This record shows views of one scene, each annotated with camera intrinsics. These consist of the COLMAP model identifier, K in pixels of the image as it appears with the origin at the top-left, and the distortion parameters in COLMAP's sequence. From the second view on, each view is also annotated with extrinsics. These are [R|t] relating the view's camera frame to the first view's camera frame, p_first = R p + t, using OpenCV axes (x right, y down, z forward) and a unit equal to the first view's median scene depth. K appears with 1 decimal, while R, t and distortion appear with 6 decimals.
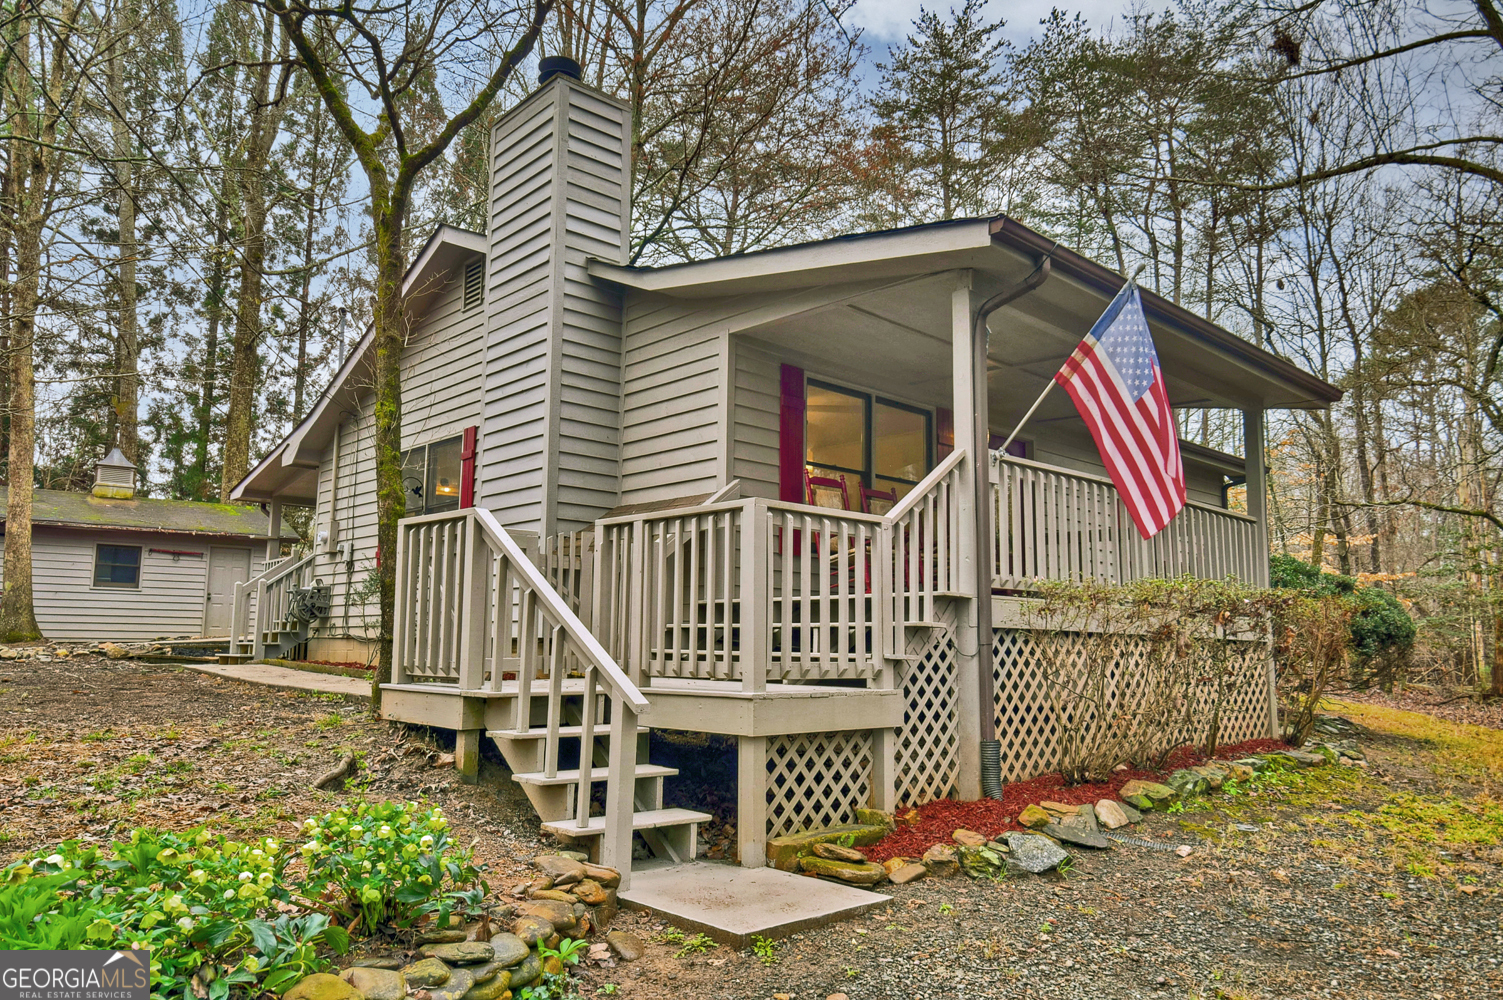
lens RADIAL K [[1056.2, 0, 738.2], [0, 1056.2, 502.1], [0, 0, 1]] dist [0.038447, -0.024462]
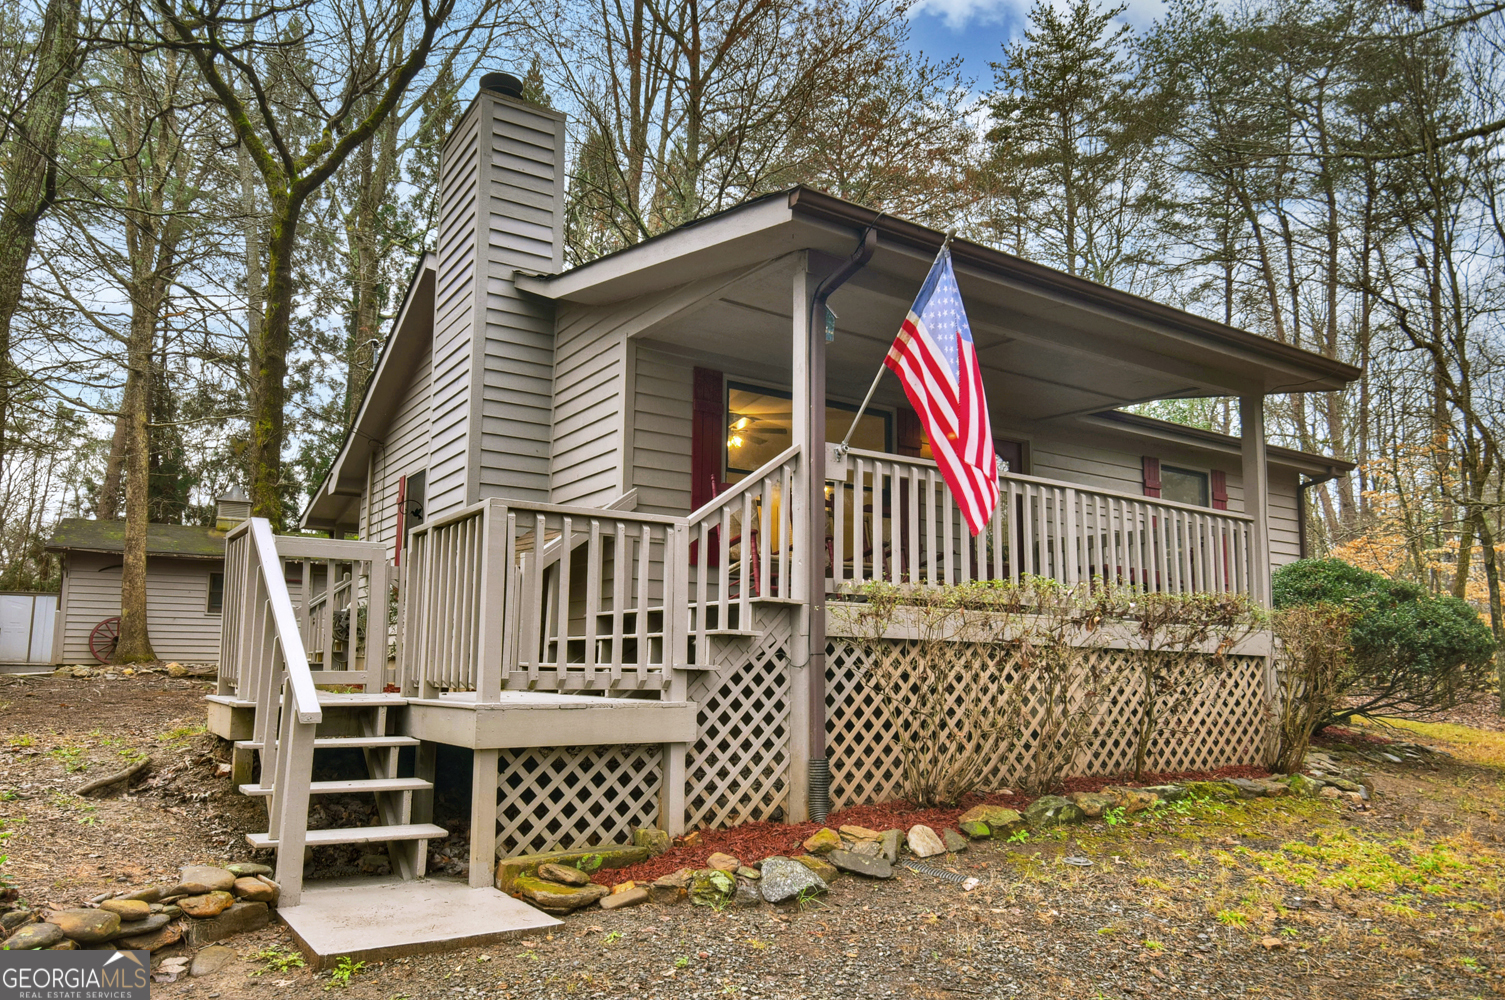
lens RADIAL K [[1057.6, 0, 712.5], [0, 1057.6, 520.2], [0, 0, 1]] dist [0.038447, -0.024462]
pose [[0.985074, -0.024753, -0.170344, 0.301935], [0.023596, 0.999683, -0.008810, 0.023645], [0.170508, 0.004659, 0.985345, 0.076320]]
